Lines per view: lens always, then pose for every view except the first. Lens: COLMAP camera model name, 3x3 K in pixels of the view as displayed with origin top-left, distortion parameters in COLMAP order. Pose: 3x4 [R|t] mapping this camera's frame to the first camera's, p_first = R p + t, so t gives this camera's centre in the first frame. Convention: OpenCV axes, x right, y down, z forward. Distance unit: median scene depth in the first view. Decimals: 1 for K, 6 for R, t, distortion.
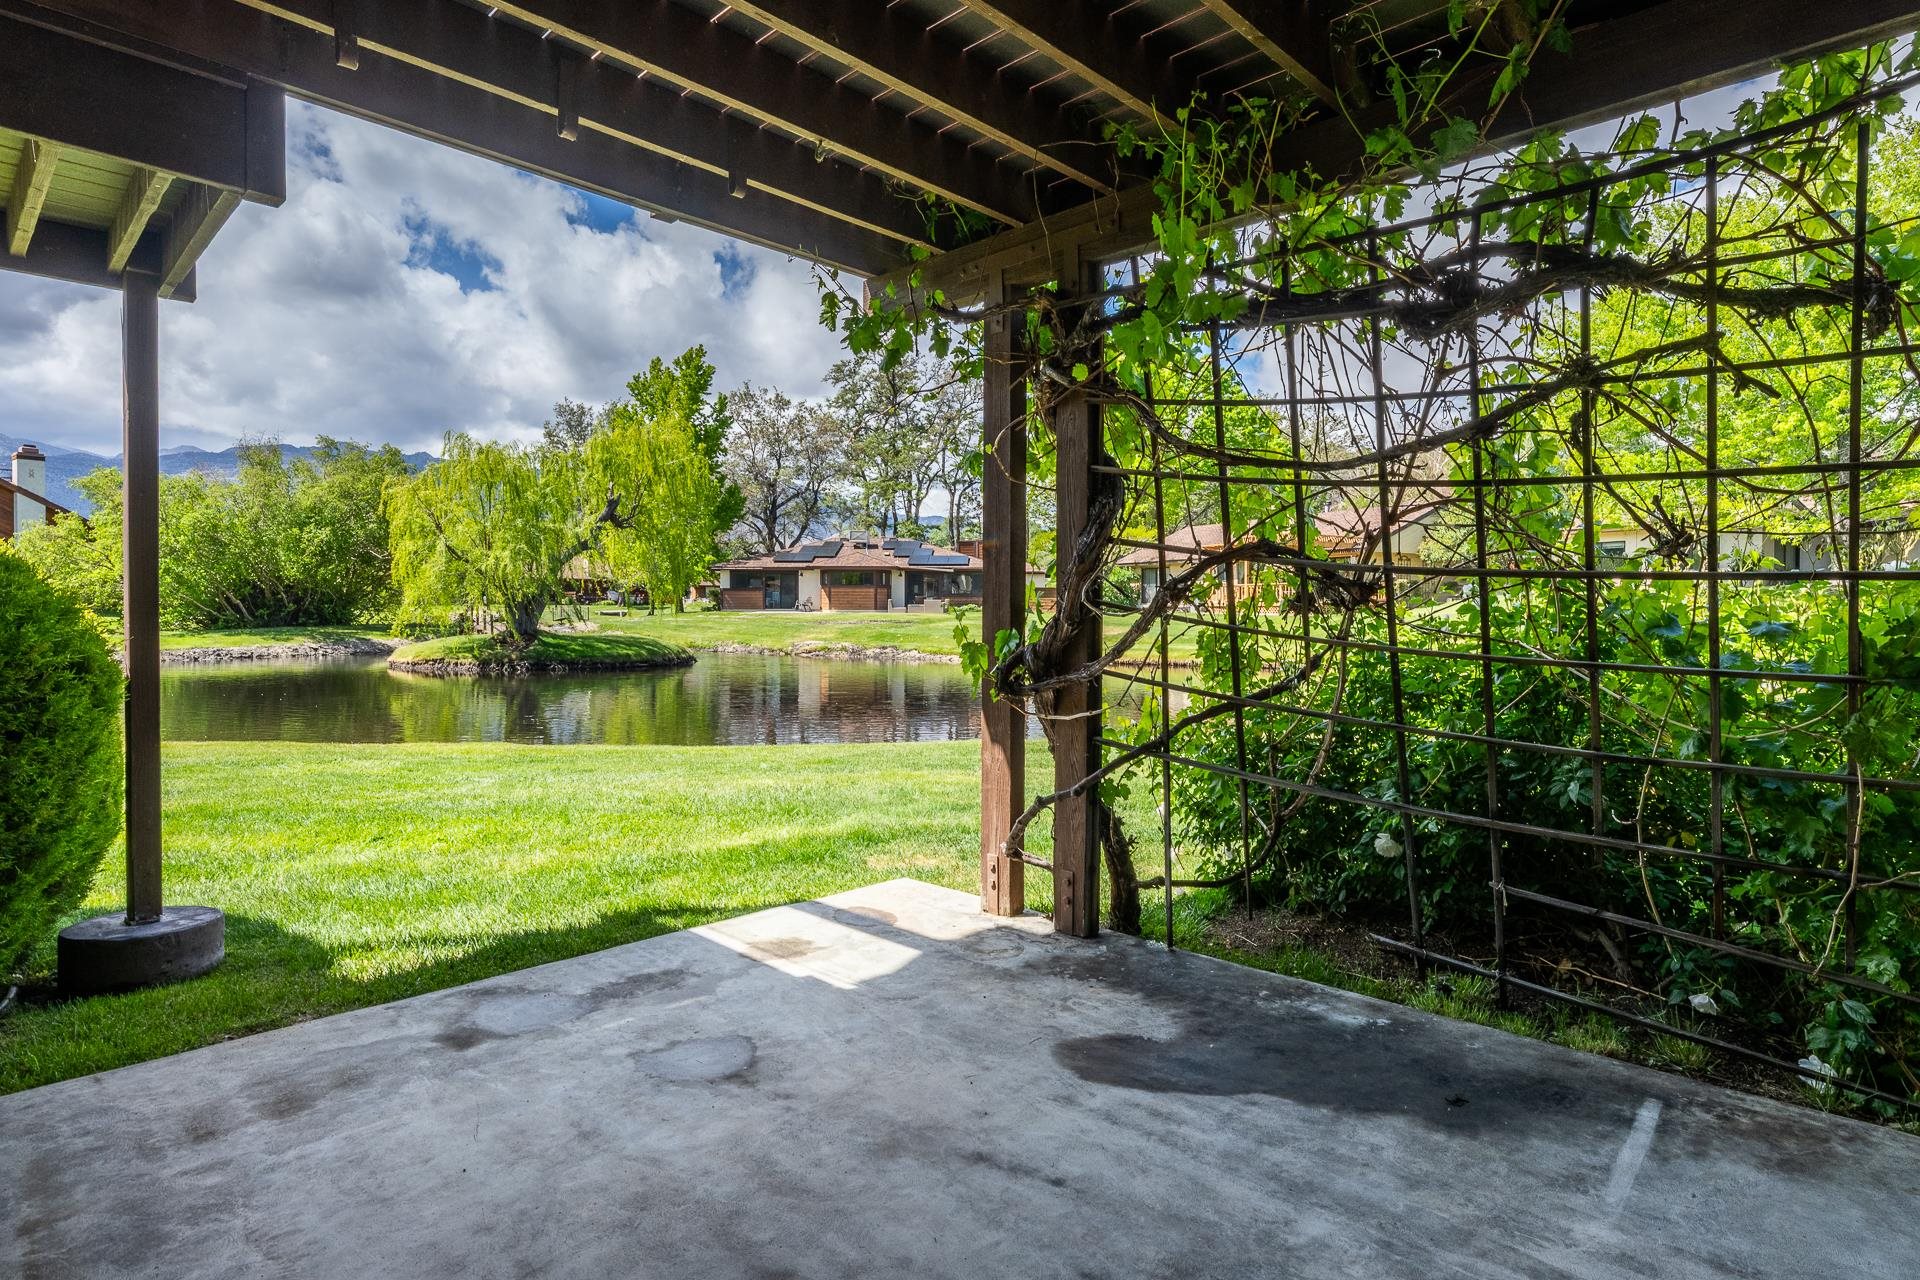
lens RADIAL K [[1012.2, 0, 949.1], [0, 1012.2, 625.7], [0, 0, 1]] dist [-0.000623, -0.001574]
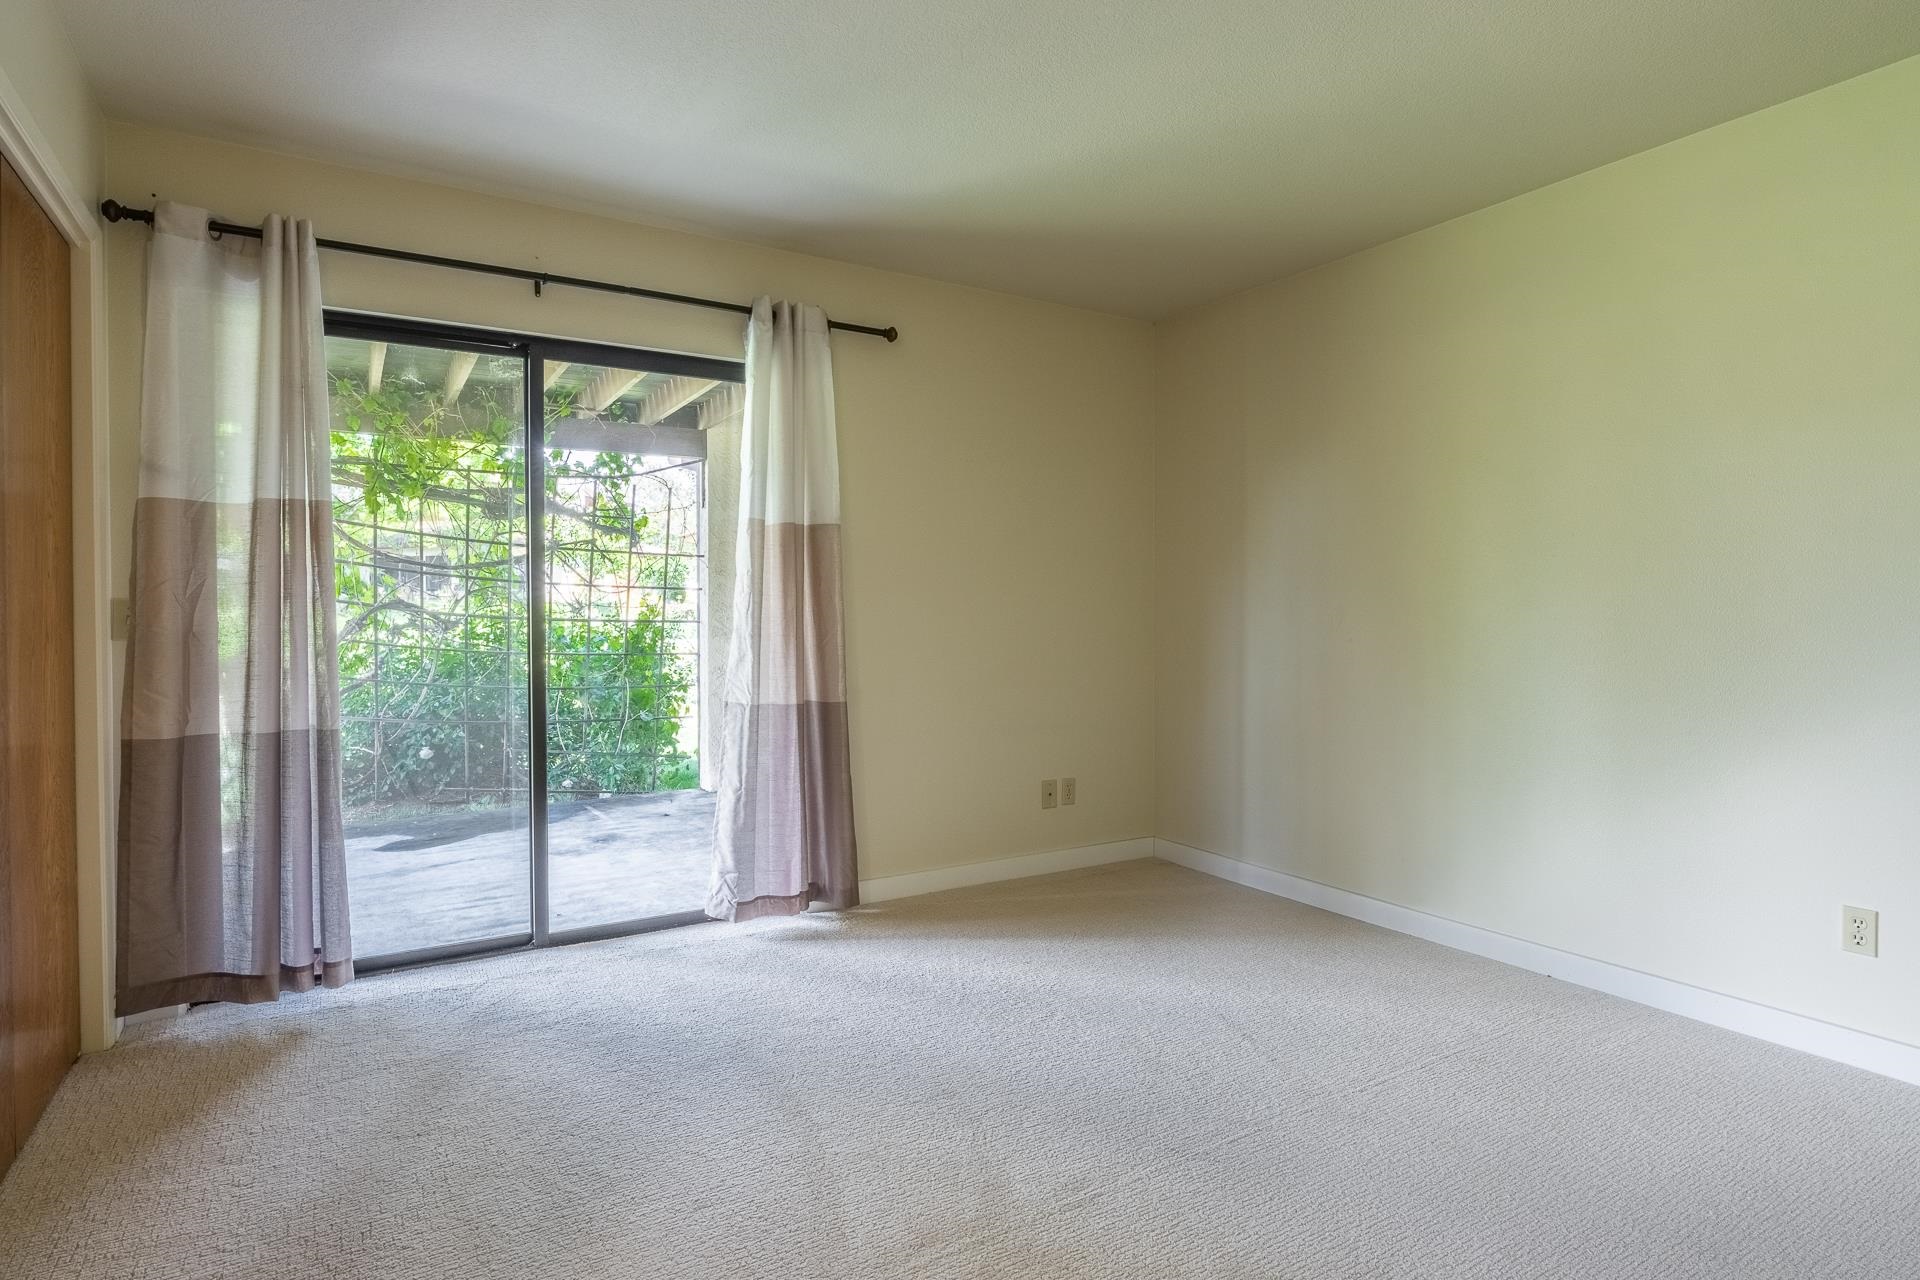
lens RADIAL K [[1012.2, 0, 959.2], [0, 1012.2, 632.6], [0, 0, 1]] dist [-0.000623, -0.001574]
pose [[0.240570, -0.018714, 0.970451, -1.506916], [0.015728, 0.999758, 0.015380, -0.037815], [-0.970504, 0.011563, 0.240806, -0.594868]]
